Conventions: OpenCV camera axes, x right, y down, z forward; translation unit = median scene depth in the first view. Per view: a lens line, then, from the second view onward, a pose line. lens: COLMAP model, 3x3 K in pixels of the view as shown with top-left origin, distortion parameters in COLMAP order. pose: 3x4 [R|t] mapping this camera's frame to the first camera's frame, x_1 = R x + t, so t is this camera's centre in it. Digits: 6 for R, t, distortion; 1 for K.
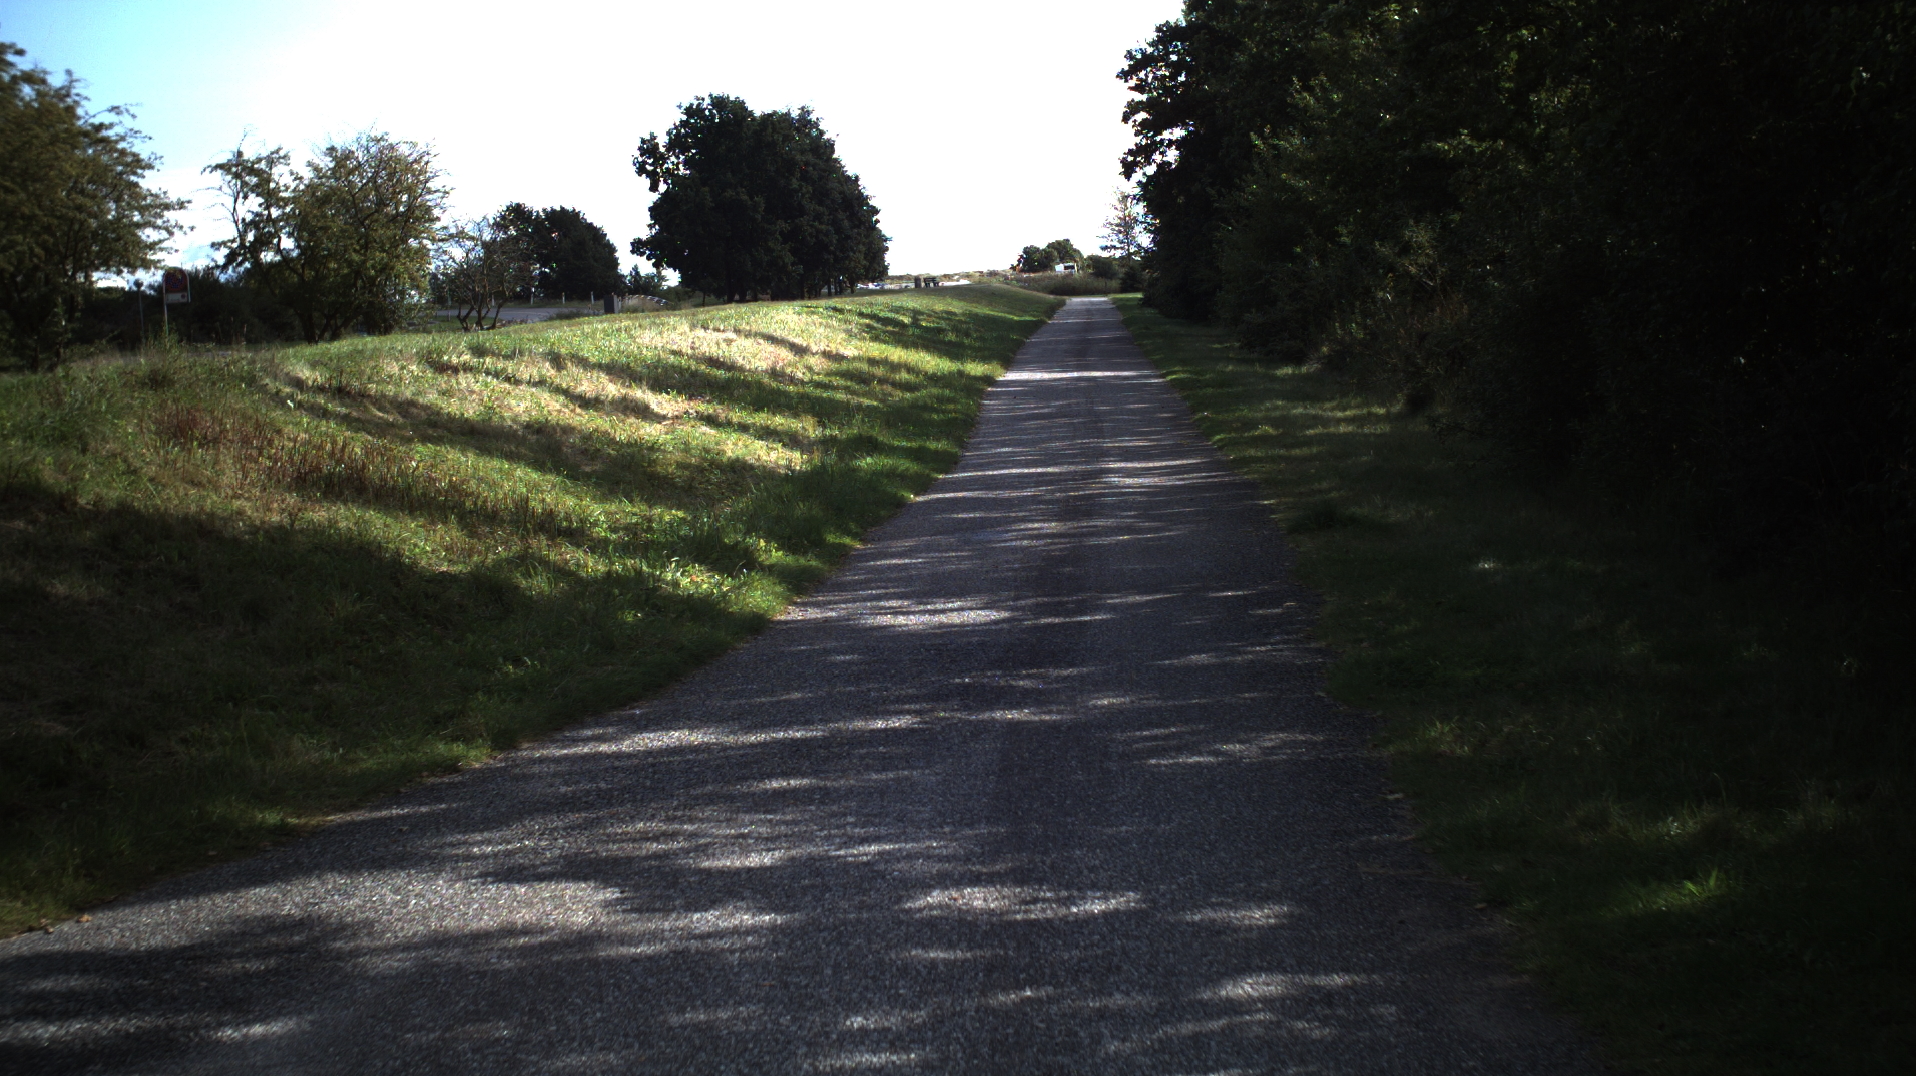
lens RADIAL K [[3621.6, 0, 958.0], [0, 3621.6, 538.0], [0, 0, 1]] dist [-0.306662, 0.513933]
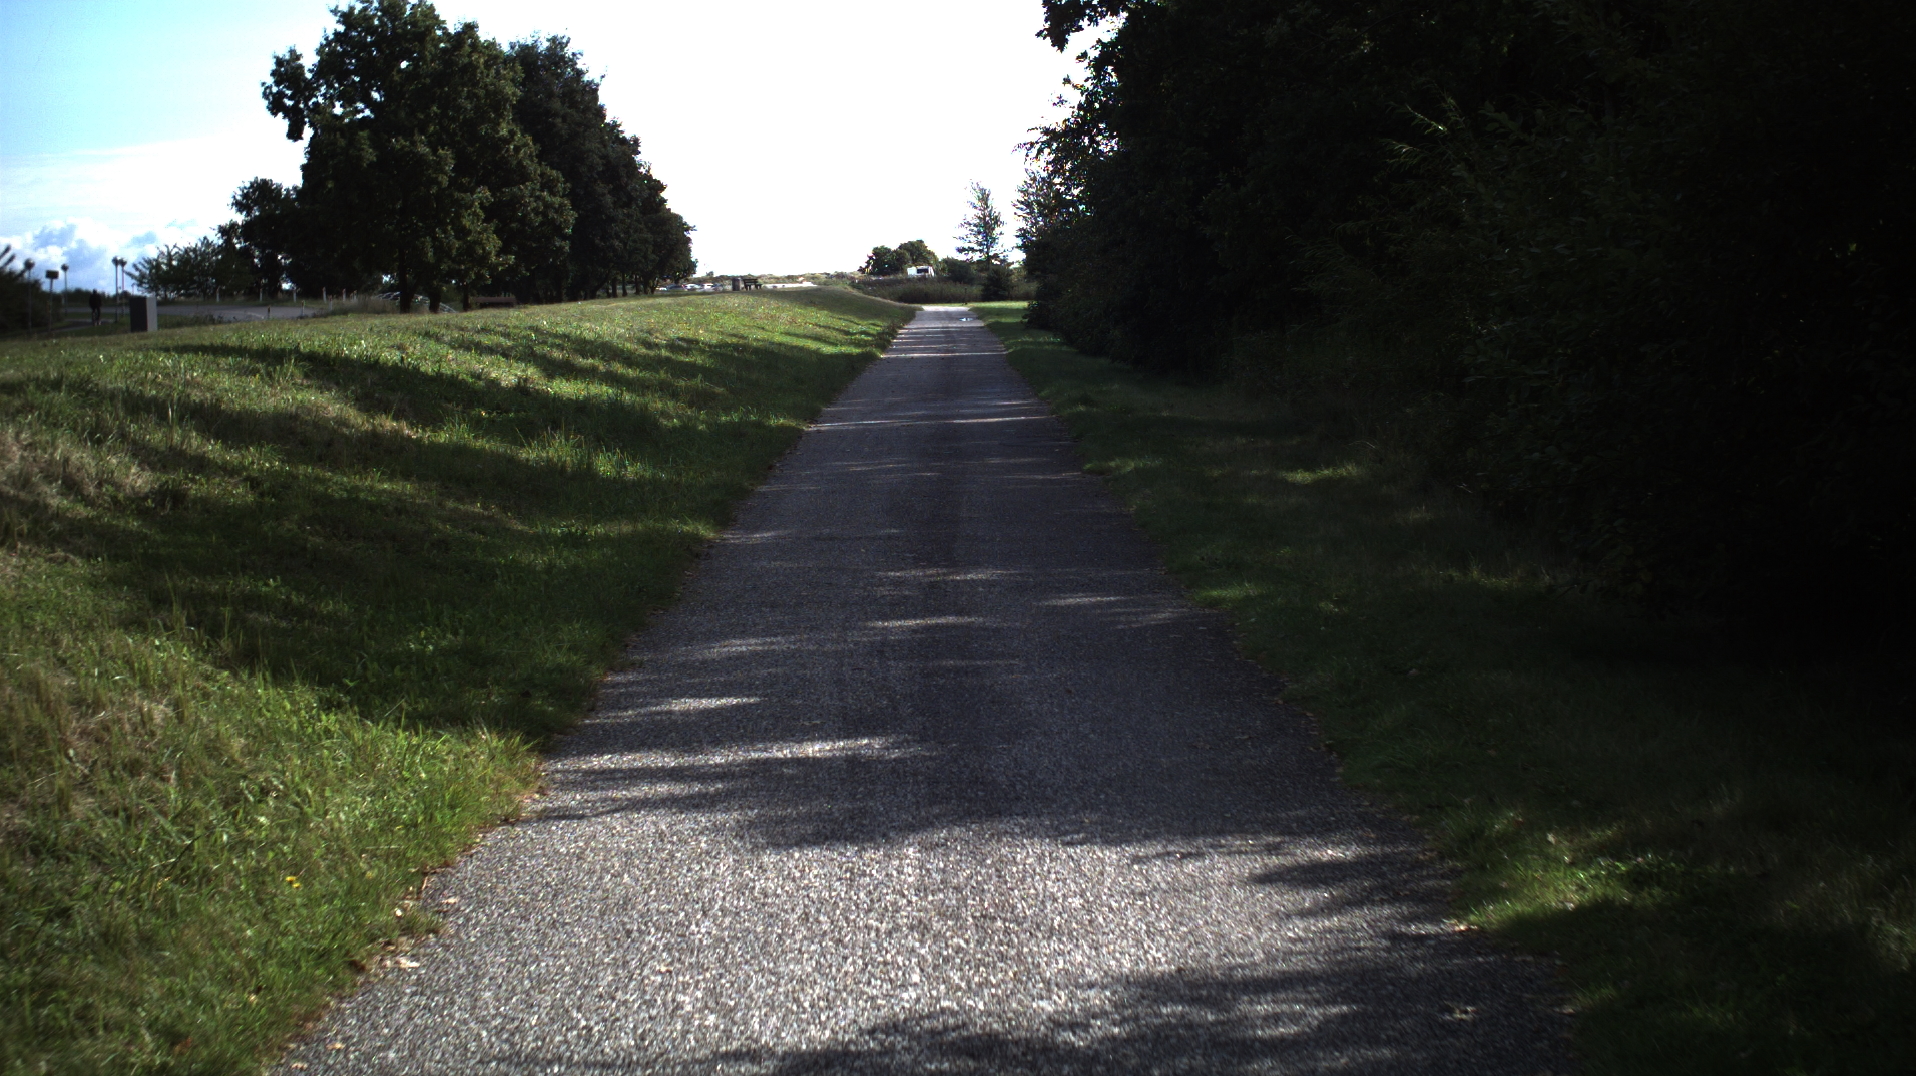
lens RADIAL K [[3621.6, 0, 958.0], [0, 3621.6, 538.0], [0, 0, 1]] dist [-0.306662, 0.513933]
pose [[0.998939, 0.019264, 0.041833, 0.019294], [-0.019225, 0.999814, -0.001338, -0.042196], [-0.041851, 0.000532, 0.999124, 0.586003]]
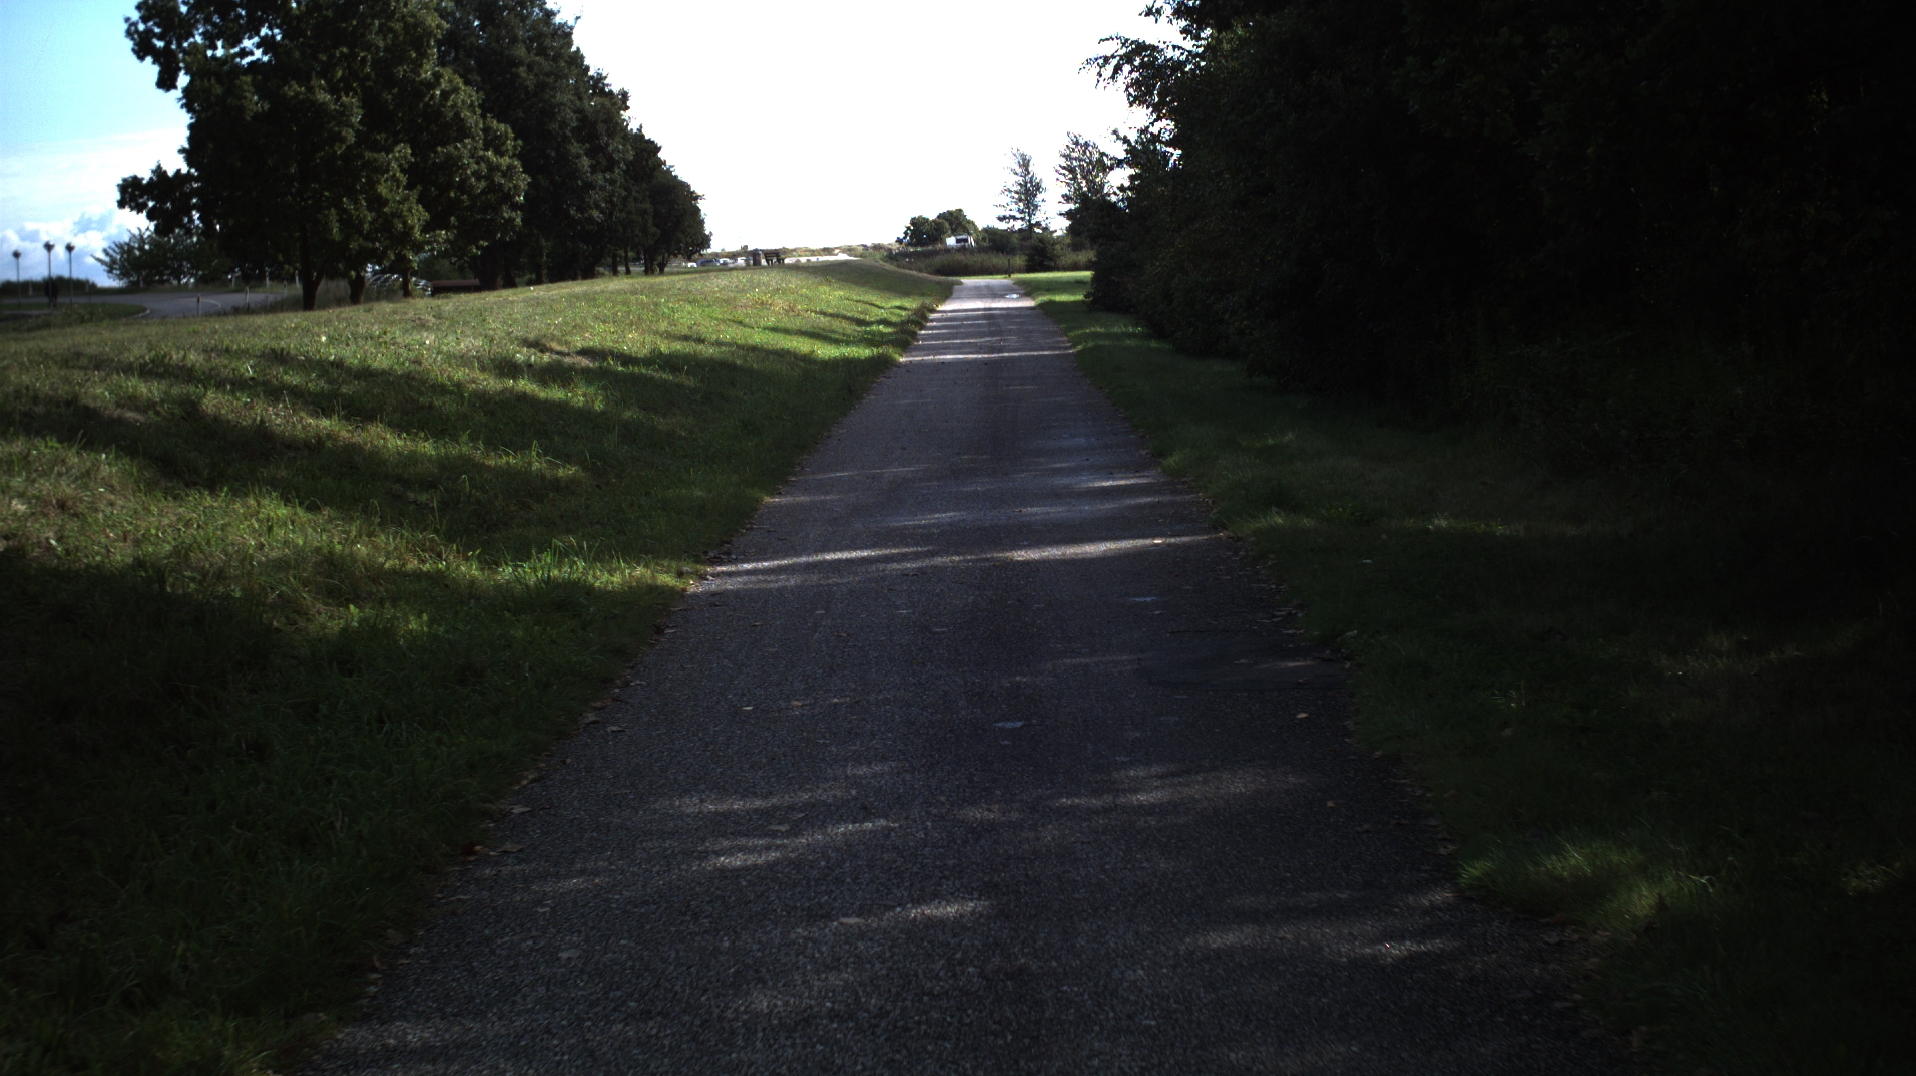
lens RADIAL K [[3621.6, 0, 958.0], [0, 3621.6, 538.0], [0, 0, 1]] dist [-0.306662, 0.513933]
pose [[0.999562, 0.002510, 0.029496, 0.027622], [-0.002722, 0.999971, 0.007161, -0.059652], [-0.029477, -0.007238, 0.999539, 0.819836]]
